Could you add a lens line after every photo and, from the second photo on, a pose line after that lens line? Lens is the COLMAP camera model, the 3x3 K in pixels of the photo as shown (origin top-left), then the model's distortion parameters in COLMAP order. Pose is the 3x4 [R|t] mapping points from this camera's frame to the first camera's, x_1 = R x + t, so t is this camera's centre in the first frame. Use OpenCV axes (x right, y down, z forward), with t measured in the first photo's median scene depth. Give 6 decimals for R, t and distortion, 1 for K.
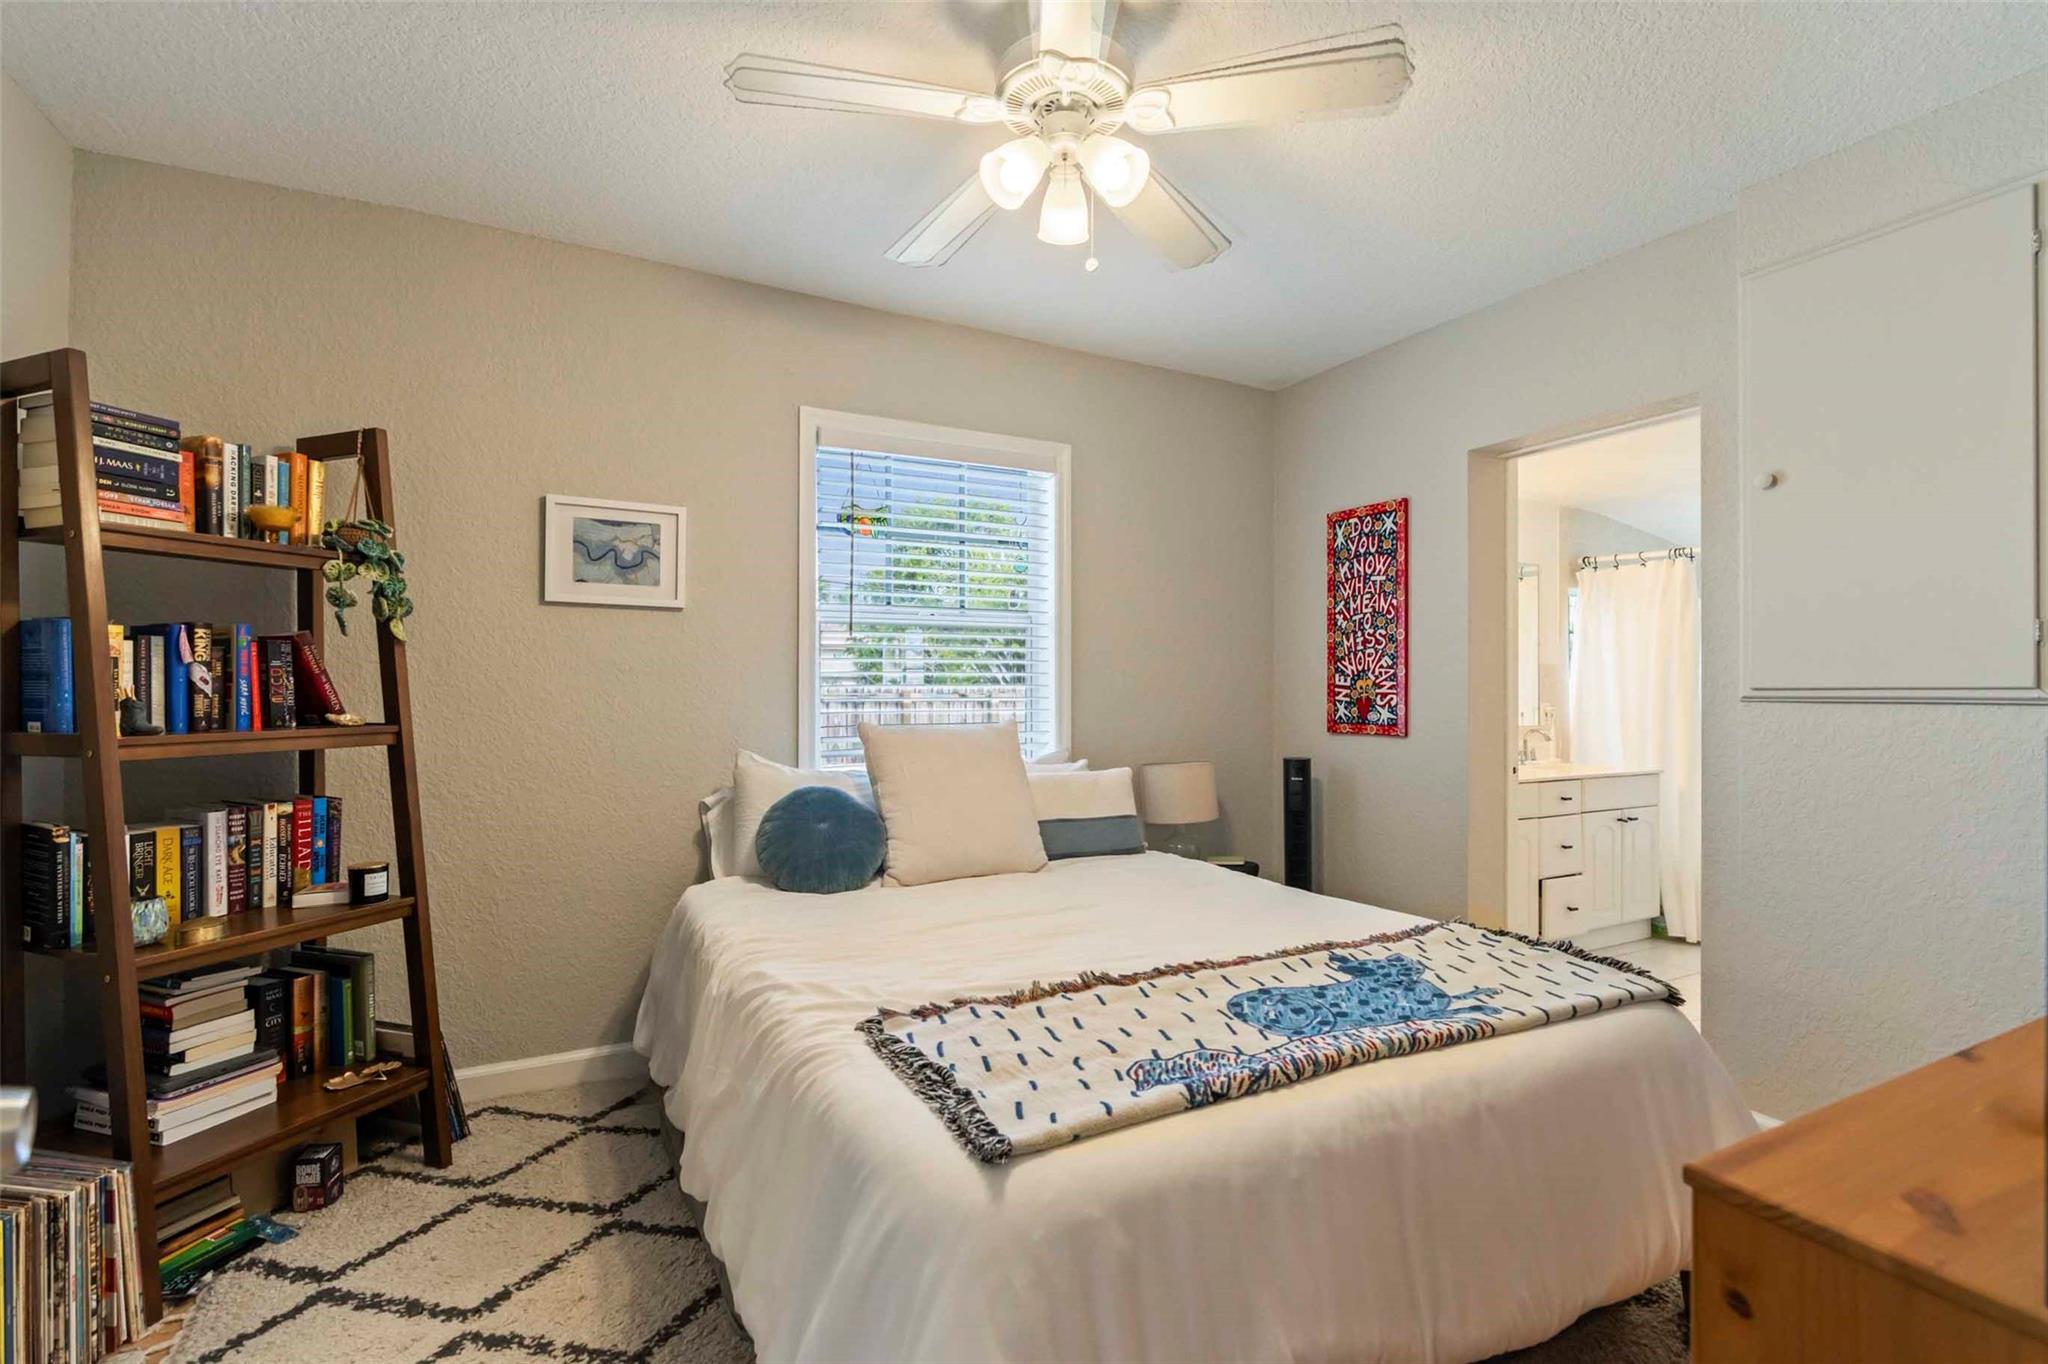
lens RADIAL K [[925.4, 0, 1029.4], [0, 925.4, 689.8], [0, 0, 1]] dist [-0.002053, 0.000481]
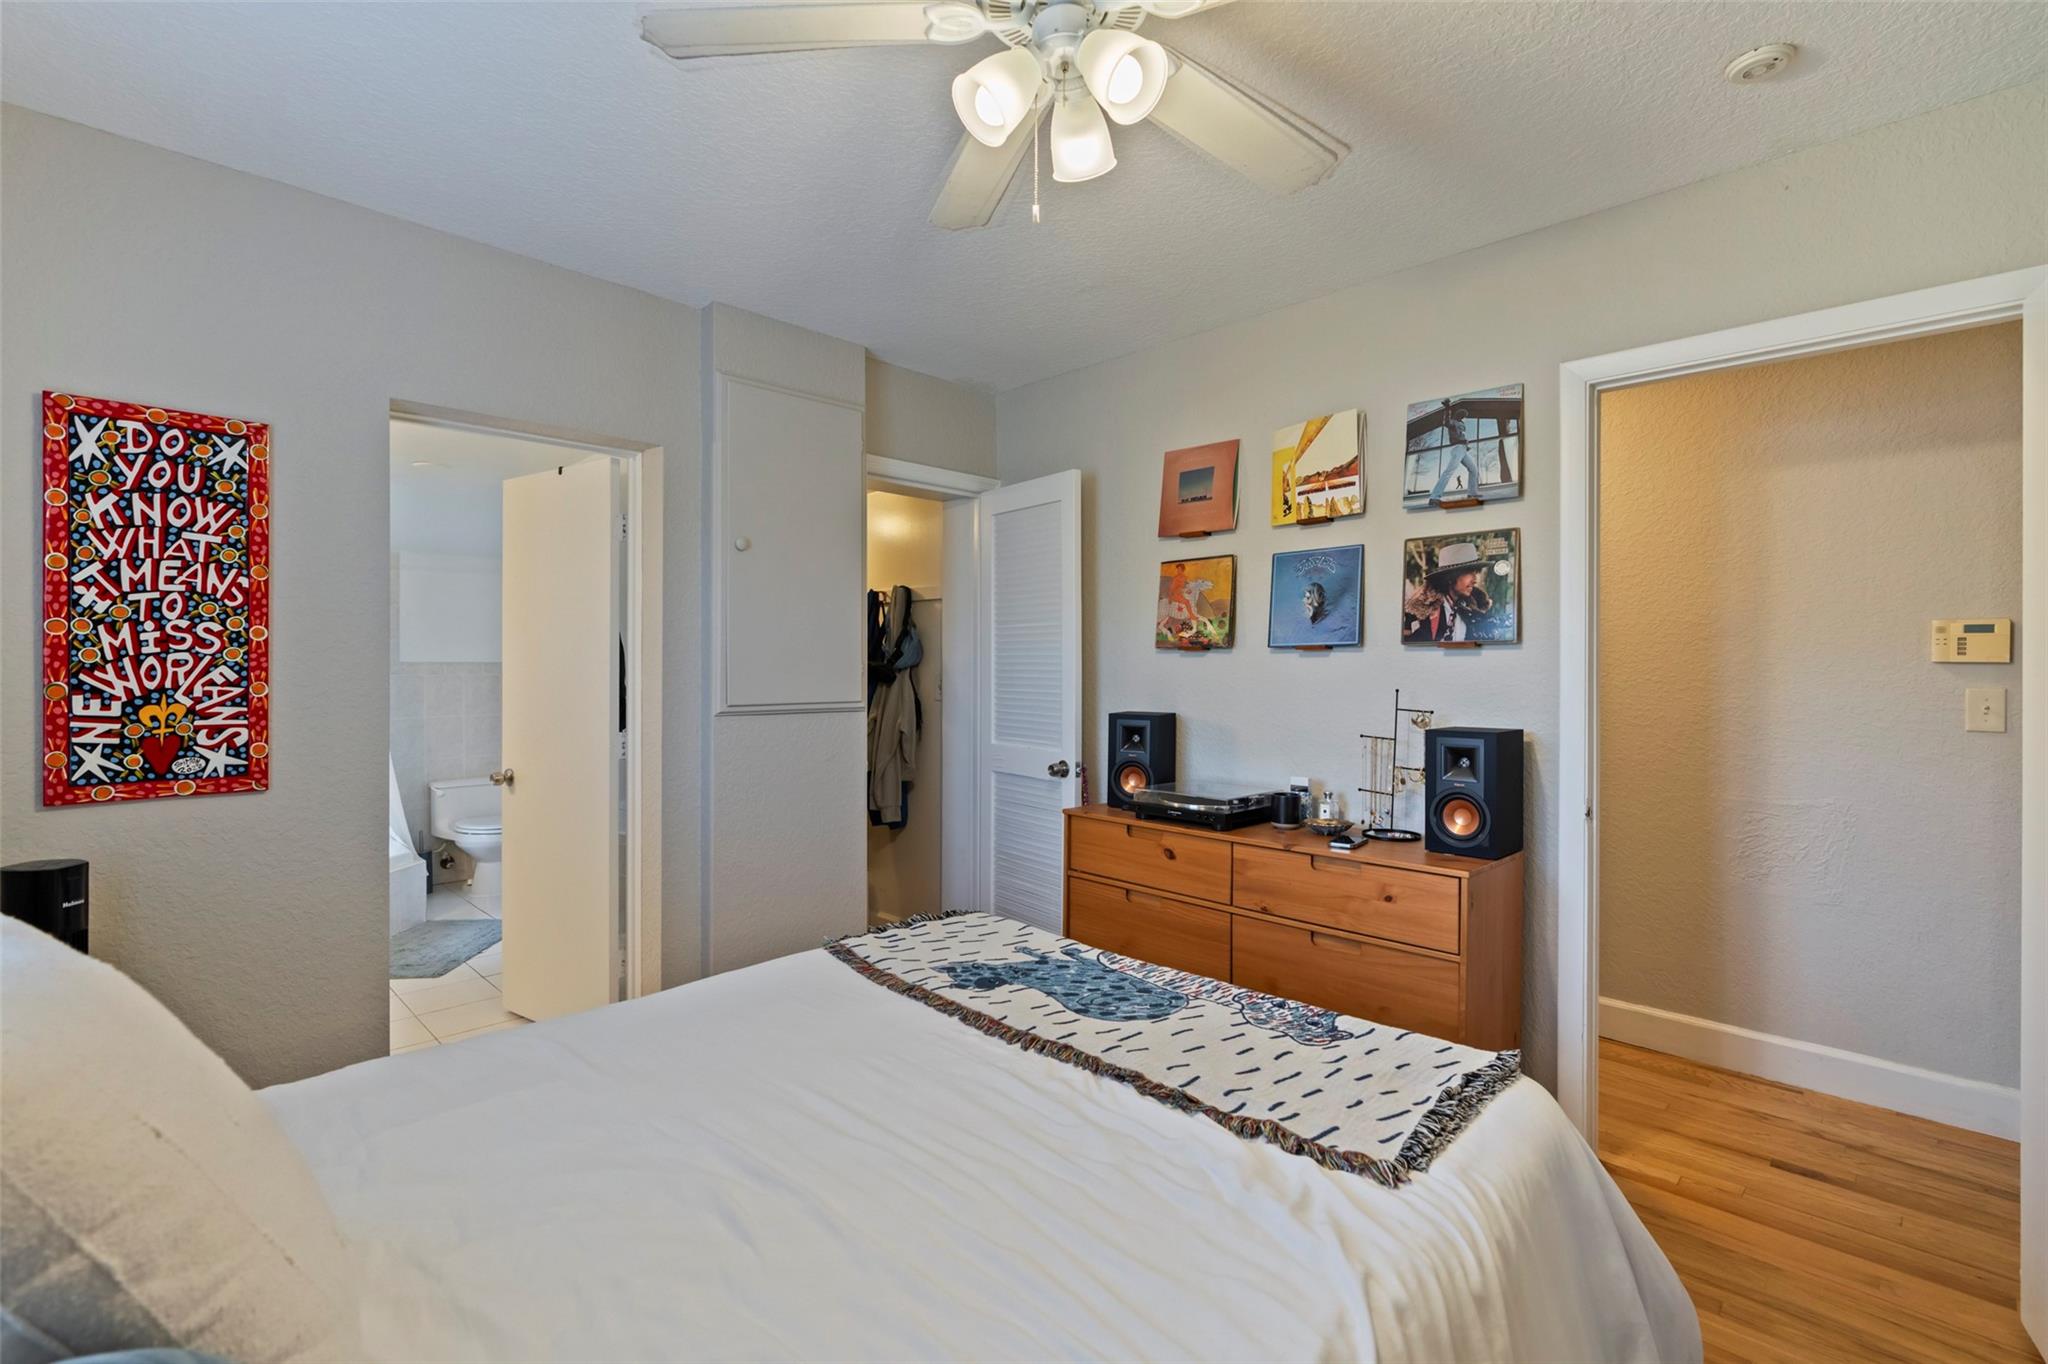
lens RADIAL K [[925.4, 0, 1029.4], [0, 925.4, 689.8], [0, 0, 1]] dist [-0.002053, 0.000481]
pose [[-0.292738, -0.024982, 0.955866, -0.454156], [-0.004201, 0.999683, 0.024840, -0.047297], [-0.956183, 0.003256, -0.292750, 0.818249]]
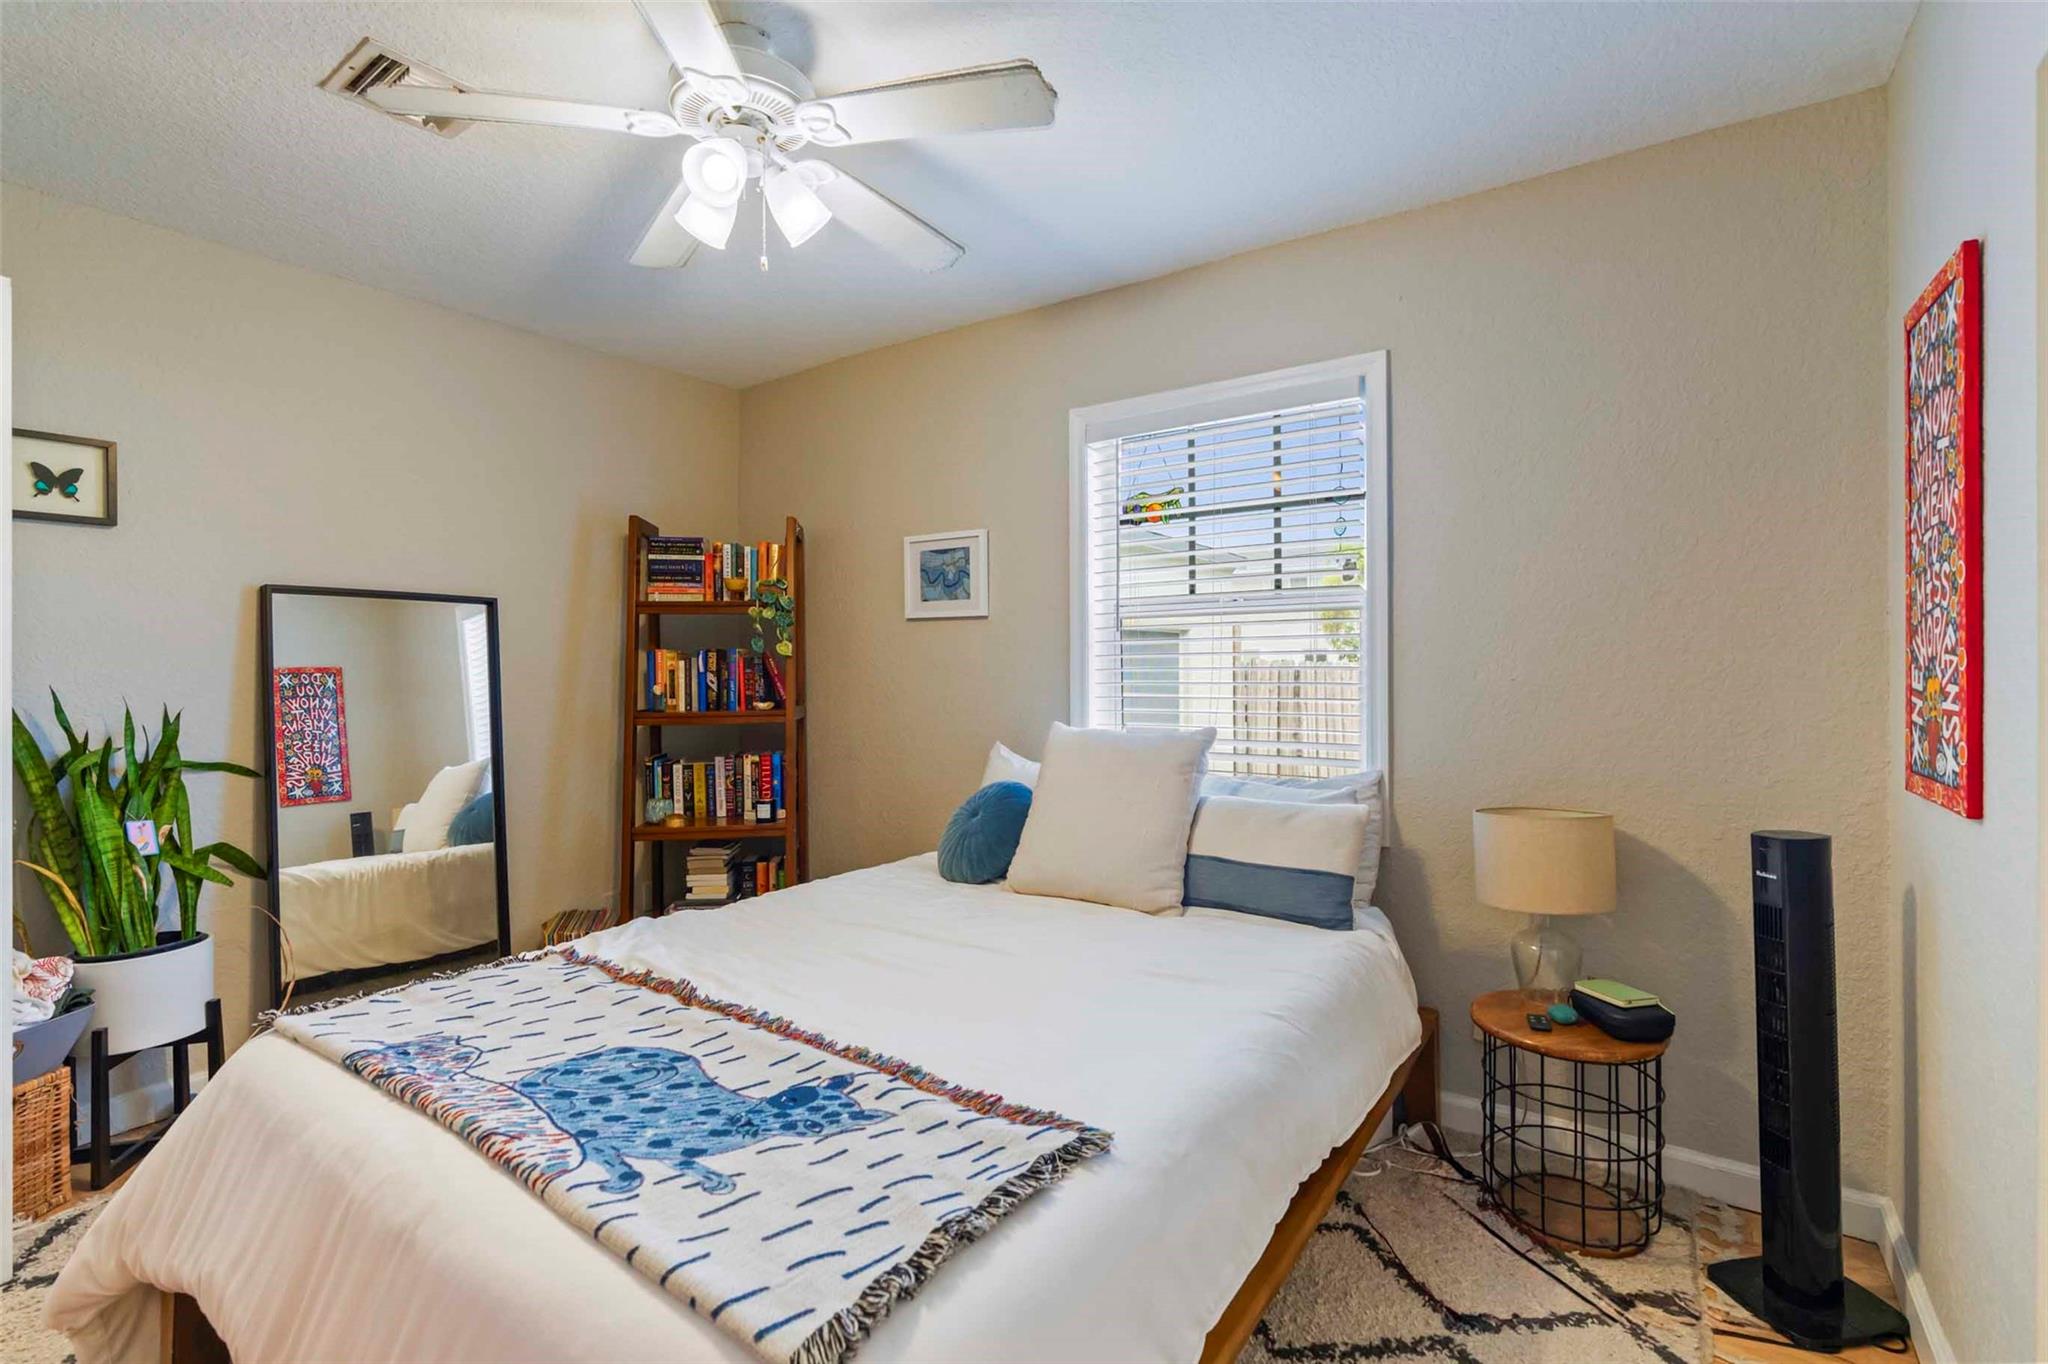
lens RADIAL K [[933.0, 0, 1041.1], [0, 933.0, 671.6], [0, 0, 1]] dist [-0.003412, 0.001150]
pose [[0.458737, 0.000743, -0.888572, 0.706175], [0.005882, 0.999975, 0.003873, -0.023373], [0.888553, -0.007003, 0.458721, 0.535413]]
